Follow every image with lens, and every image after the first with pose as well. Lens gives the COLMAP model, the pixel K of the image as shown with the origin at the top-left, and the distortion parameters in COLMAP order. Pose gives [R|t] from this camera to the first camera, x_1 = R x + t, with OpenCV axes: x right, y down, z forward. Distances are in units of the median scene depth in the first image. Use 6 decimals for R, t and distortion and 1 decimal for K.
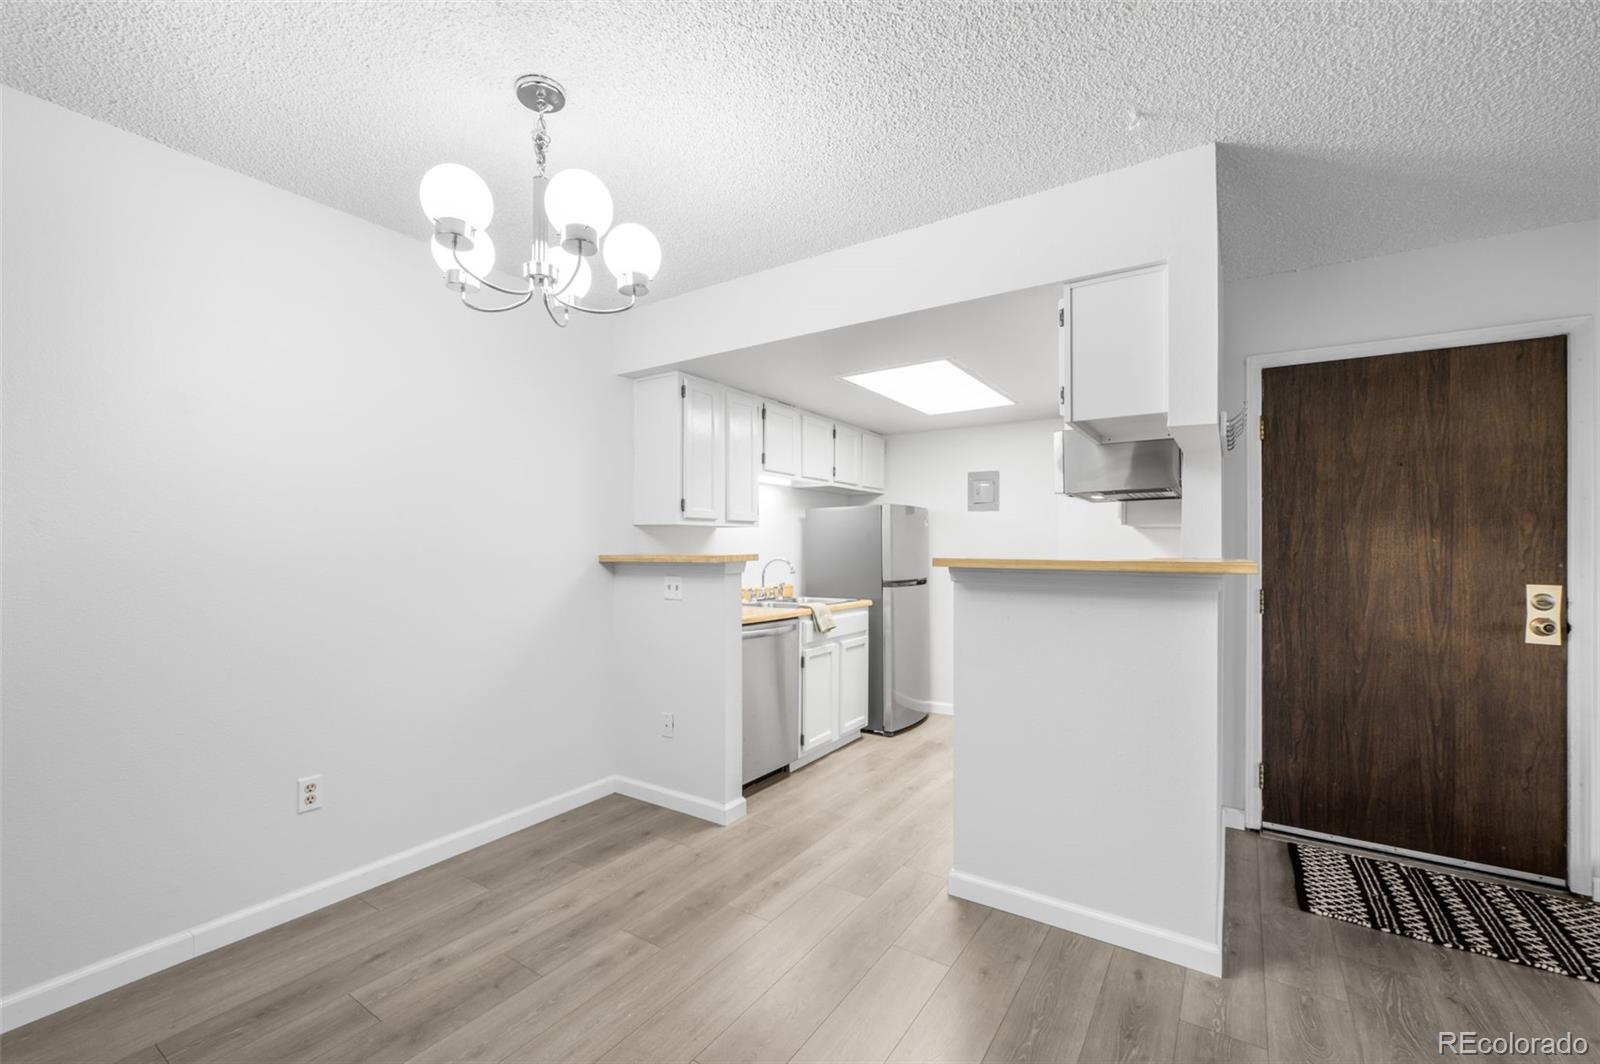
lens RADIAL K [[665.5, 0, 794.3], [0, 665.5, 546.1], [0, 0, 1]] dist [0.000021, -0.000156]
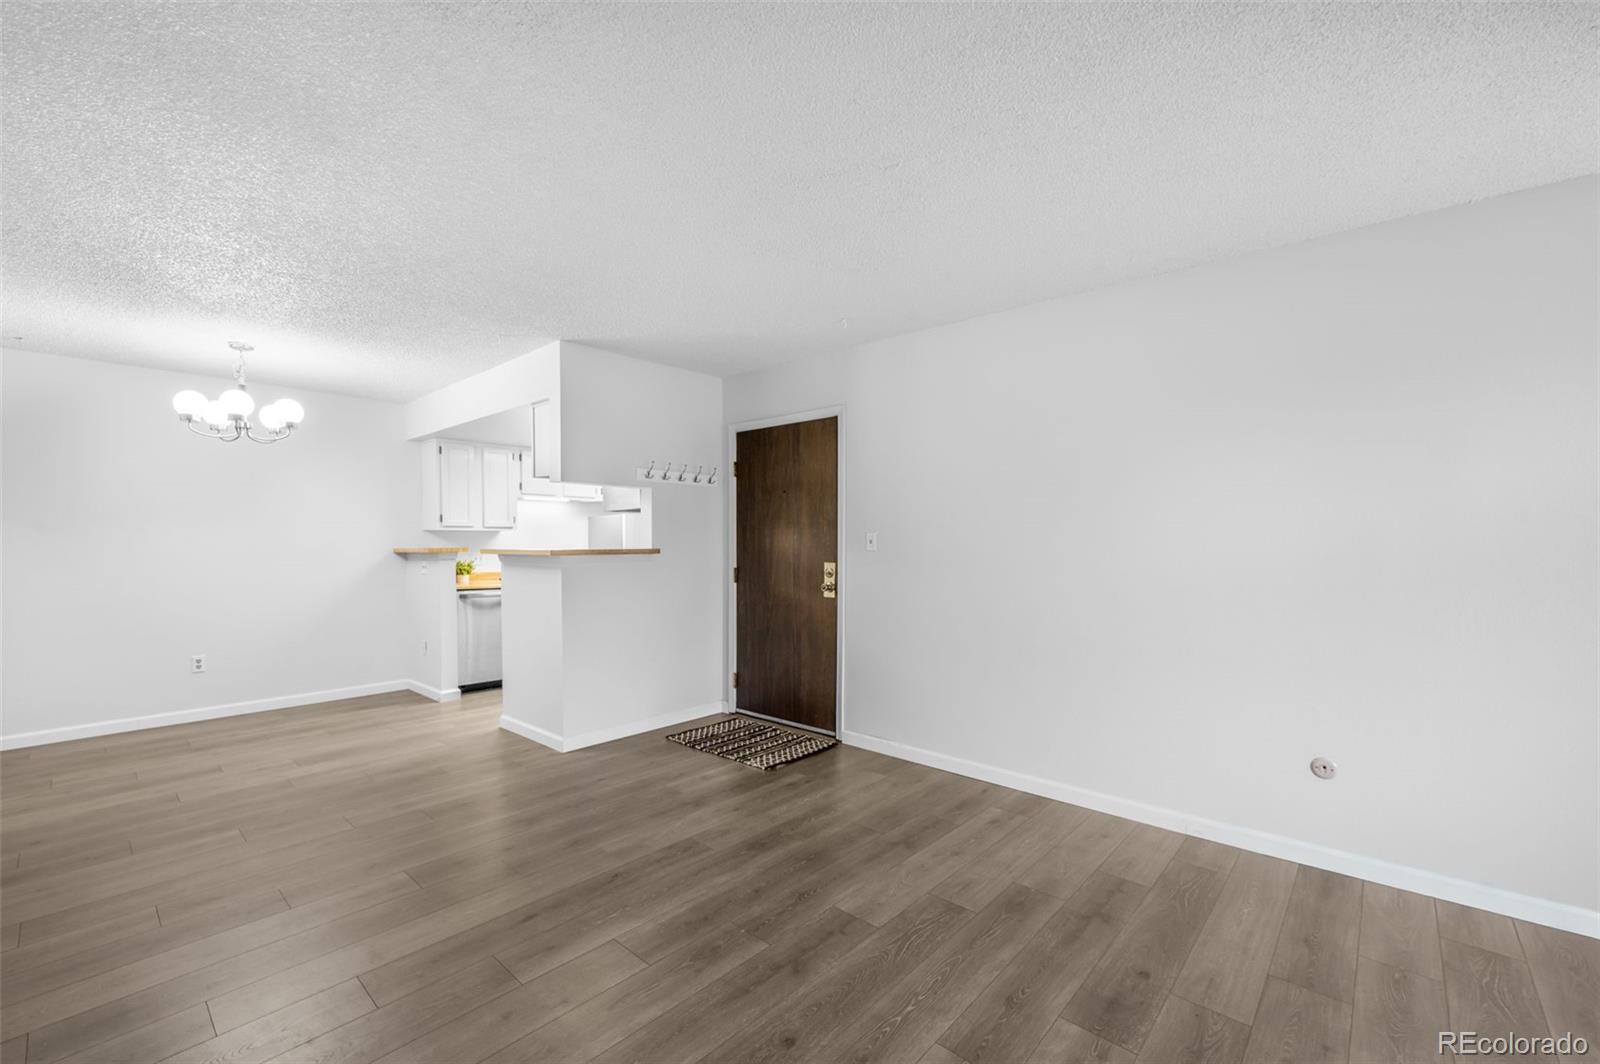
lens RADIAL K [[654.3, 0, 788.2], [0, 654.3, 552.2], [0, 0, 1]] dist [-0.000679, -0.000379]
pose [[0.990329, -0.003604, -0.138694, 1.001243], [0.005598, 0.999886, 0.013991, 0.005478], [0.138628, -0.014633, 0.990236, -0.548687]]
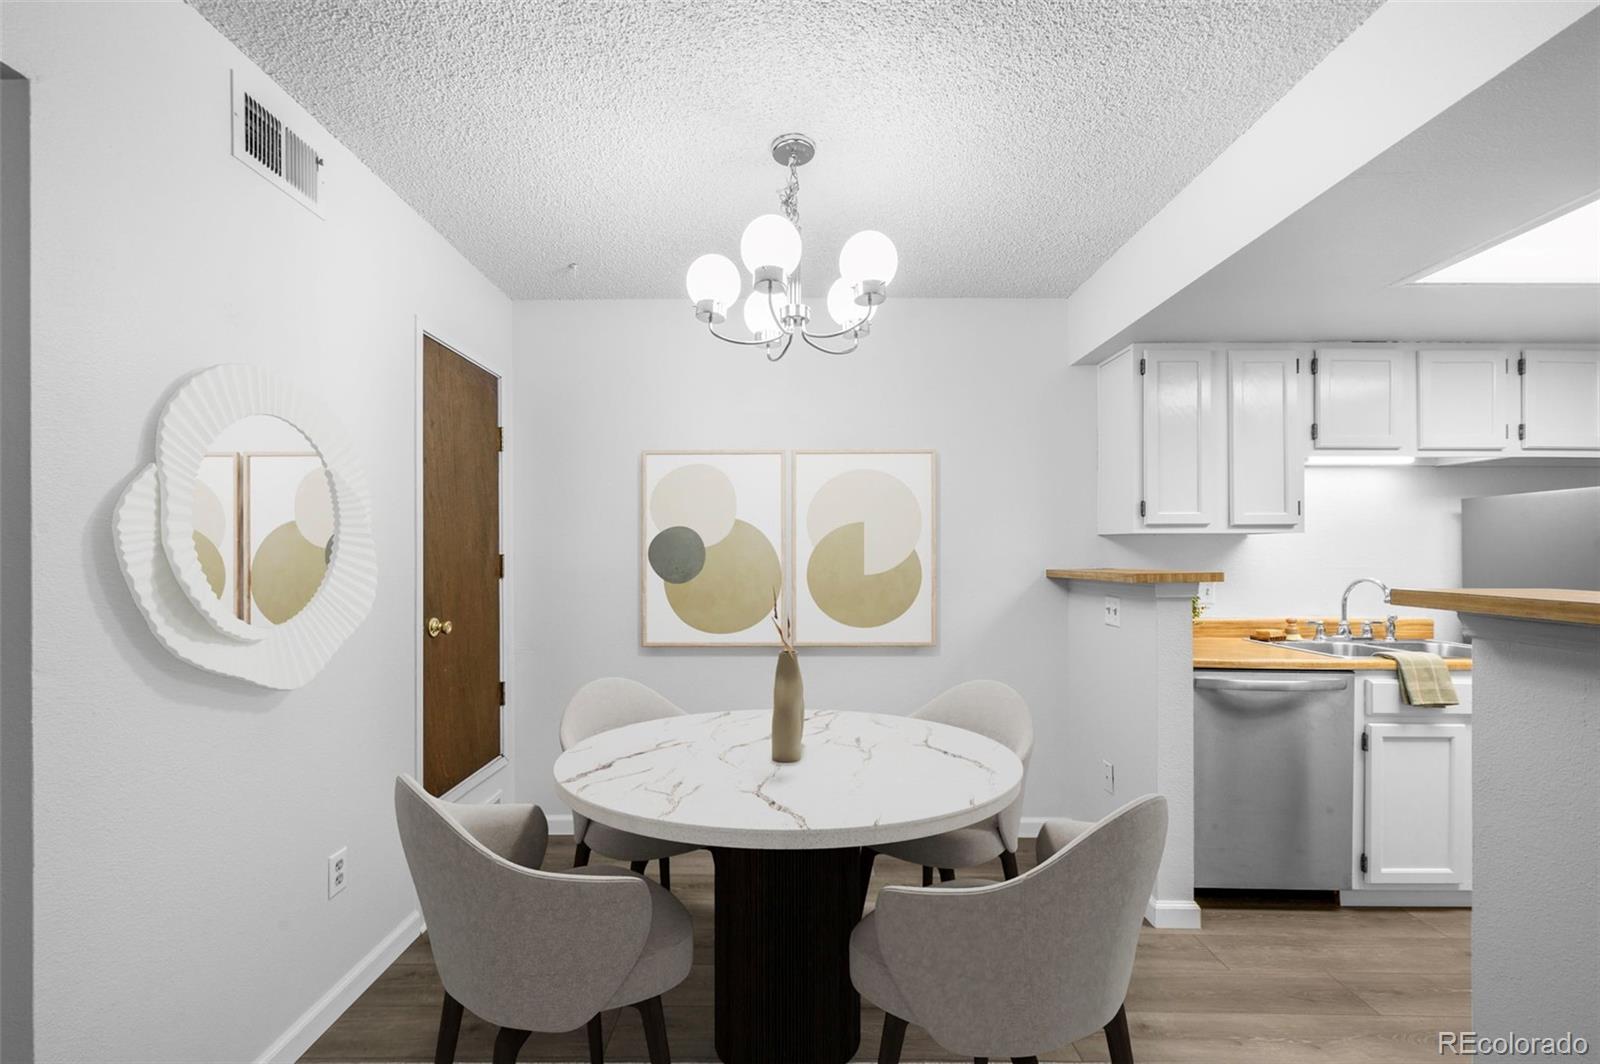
lens RADIAL K [[672.5, 0, 779.1], [0, 672.5, 551.9], [0, 0, 1]] dist [-0.001266, -0.000197]
pose [[0.545901, -0.002701, -0.837845, 0.294577], [0.000400, 0.999996, -0.002963, -0.008458], [0.837849, 0.001282, 0.545900, 0.208252]]
